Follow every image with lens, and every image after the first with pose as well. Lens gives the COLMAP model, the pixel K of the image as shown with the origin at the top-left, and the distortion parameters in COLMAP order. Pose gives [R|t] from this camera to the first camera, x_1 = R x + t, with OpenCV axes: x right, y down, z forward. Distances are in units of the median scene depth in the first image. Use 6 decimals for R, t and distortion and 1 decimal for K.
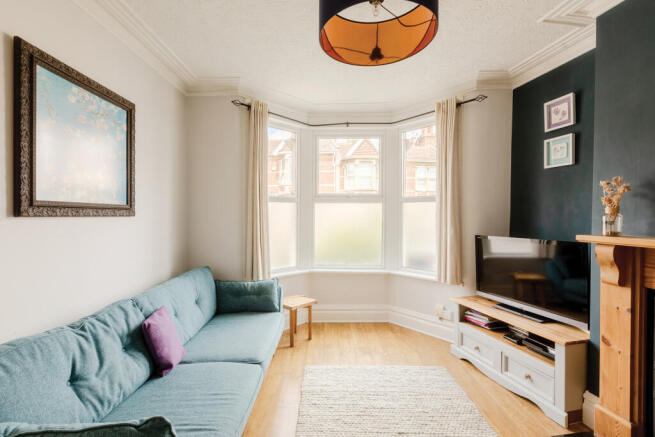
lens RADIAL K [[327.3, 0, 328.1], [0, 327.3, 217.3], [0, 0, 1]] dist [-0.002692, -0.000943]
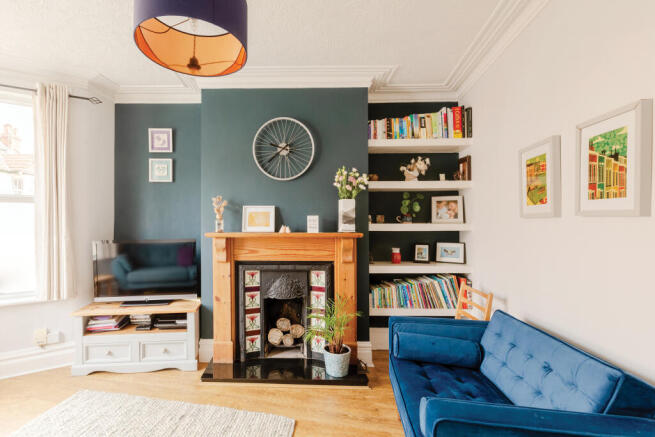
lens RADIAL K [[296.4, 0, 327.5], [0, 296.4, 218.5], [0, 0, 1]] dist [0.001698, 0.000401]
pose [[0.067559, 0.000576, 0.997715, -0.408831], [0.008925, 0.999959, -0.001181, -0.004330], [-0.997675, 0.008984, 0.067551, 0.268915]]
